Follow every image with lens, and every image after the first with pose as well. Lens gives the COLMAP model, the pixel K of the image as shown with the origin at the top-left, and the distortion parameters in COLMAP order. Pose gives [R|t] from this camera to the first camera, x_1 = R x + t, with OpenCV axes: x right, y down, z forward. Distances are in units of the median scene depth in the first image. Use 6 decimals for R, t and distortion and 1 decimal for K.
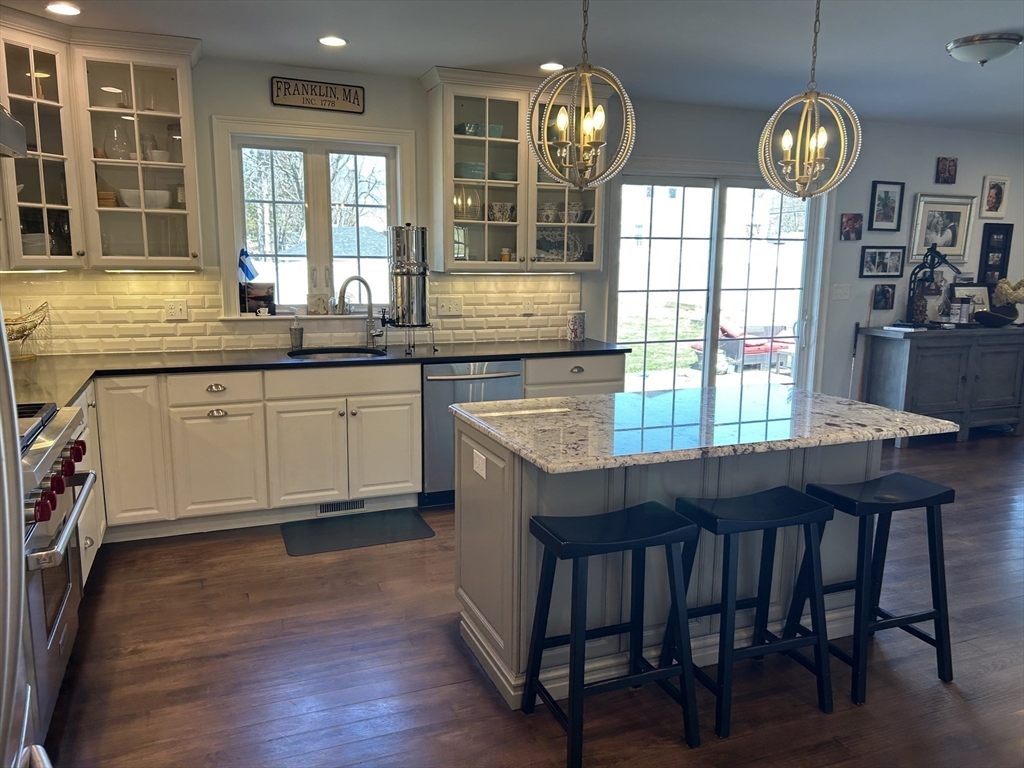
lens RADIAL K [[766.0, 0, 515.2], [0, 766.0, 394.6], [0, 0, 1]] dist [0.011982, -0.014815]
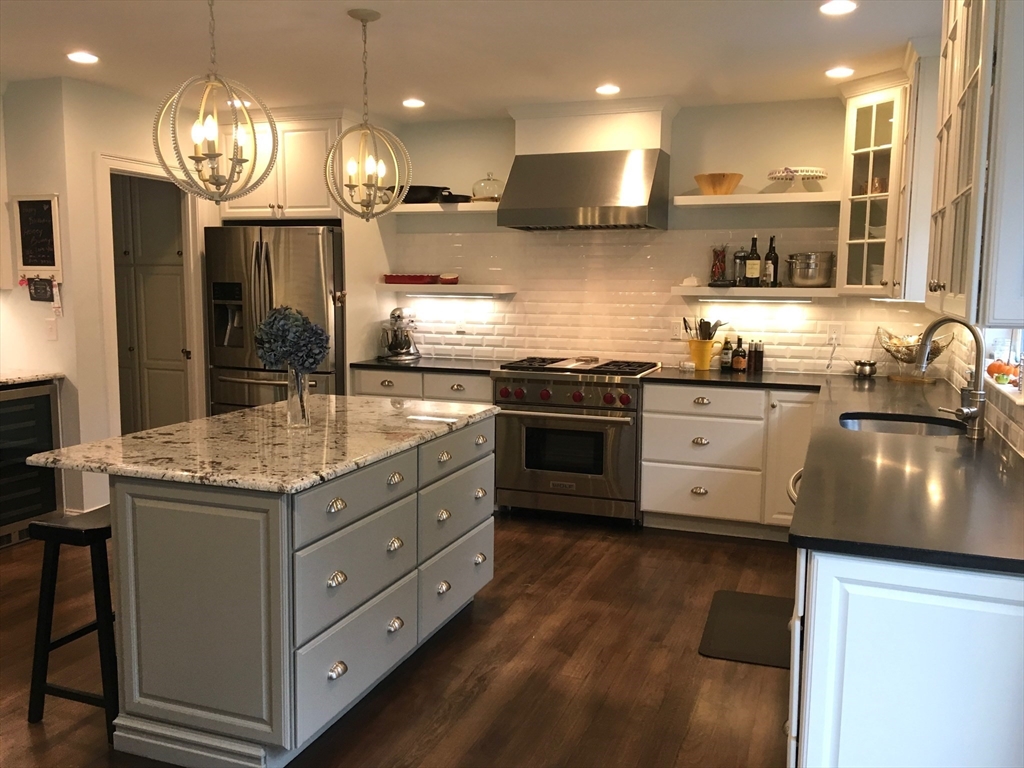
lens RADIAL K [[874.5, 0, 517.3], [0, 874.5, 385.4], [0, 0, 1]] dist [0.041841, -0.005706]
pose [[-0.671419, 0.067757, -0.737974, 0.565503], [-0.158900, 0.959488, 0.232665, -0.211488], [0.723842, 0.273480, -0.633452, 1.218049]]
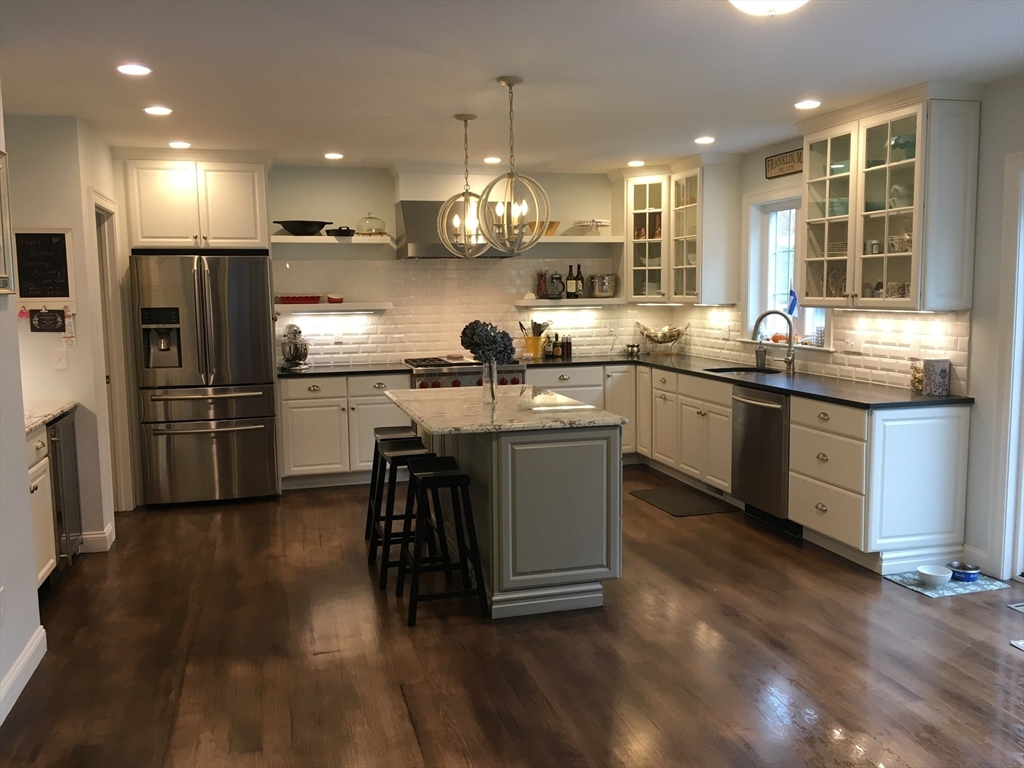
lens RADIAL K [[874.5, 0, 512.2], [0, 874.5, 384.0], [0, 0, 1]] dist [0.041841, -0.005706]
pose [[-0.109235, 0.094226, -0.989540, 1.194765], [-0.174565, 0.978207, 0.112417, -0.125382], [0.978568, 0.185019, -0.090406, 0.750444]]
